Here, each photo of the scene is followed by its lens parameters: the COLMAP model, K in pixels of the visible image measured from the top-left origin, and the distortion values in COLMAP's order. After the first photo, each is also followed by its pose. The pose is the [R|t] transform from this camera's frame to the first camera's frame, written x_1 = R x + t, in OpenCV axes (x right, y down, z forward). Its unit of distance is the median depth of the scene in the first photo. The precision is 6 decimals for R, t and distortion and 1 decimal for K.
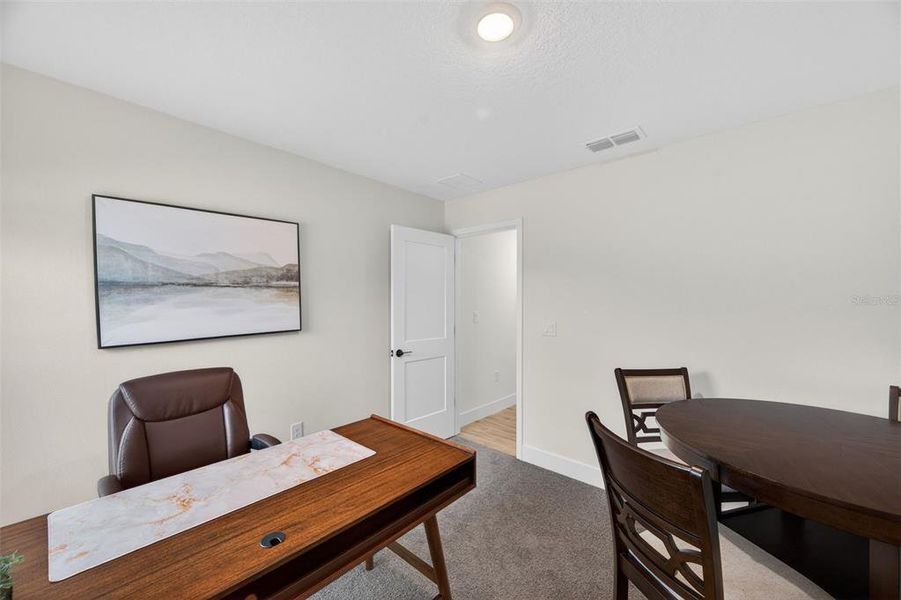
lens RADIAL K [[350.5, 0, 451.7], [0, 350.5, 300.4], [0, 0, 1]] dist [0.000018, -0.000027]
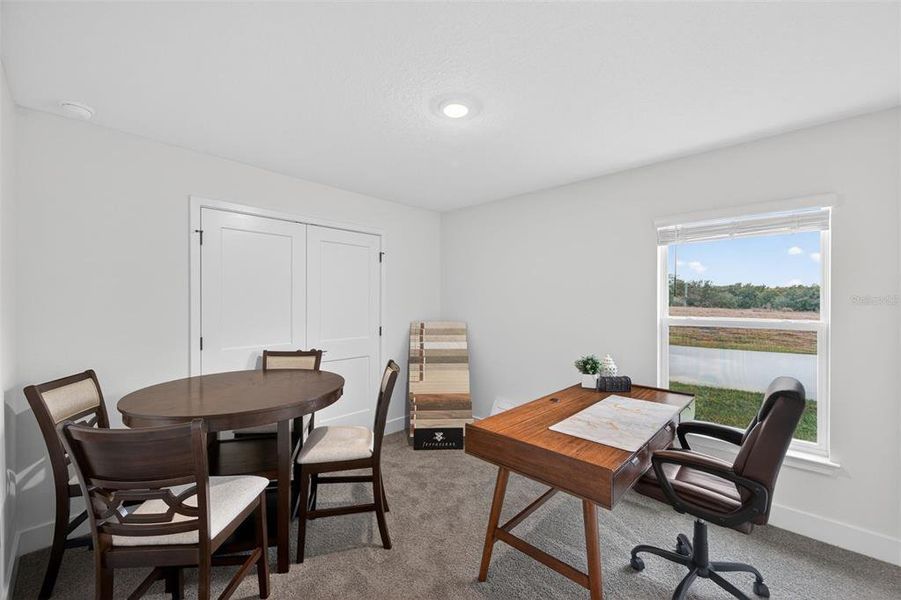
lens RADIAL K [[364.6, 0, 450.5], [0, 364.6, 300.0], [0, 0, 1]] dist [-0.000586, -0.000073]
pose [[-0.999392, -0.014180, 0.031845, 0.080078], [-0.013992, 0.999883, 0.006100, -0.004560], [-0.031928, 0.005651, -0.999474, 2.300990]]
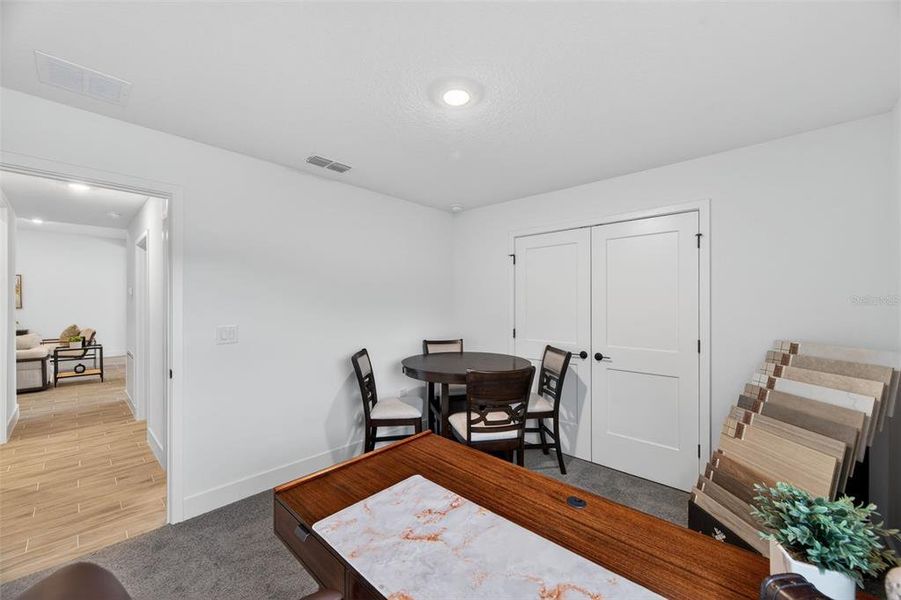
lens RADIAL K [[350.5, 0, 451.7], [0, 350.5, 300.4], [0, 0, 1]] dist [0.000018, -0.000027]
pose [[0.030973, -0.004116, 0.999512, -1.118611], [0.007190, 0.999967, 0.003895, -0.005043], [-0.999494, 0.007066, 0.031001, 0.905035]]
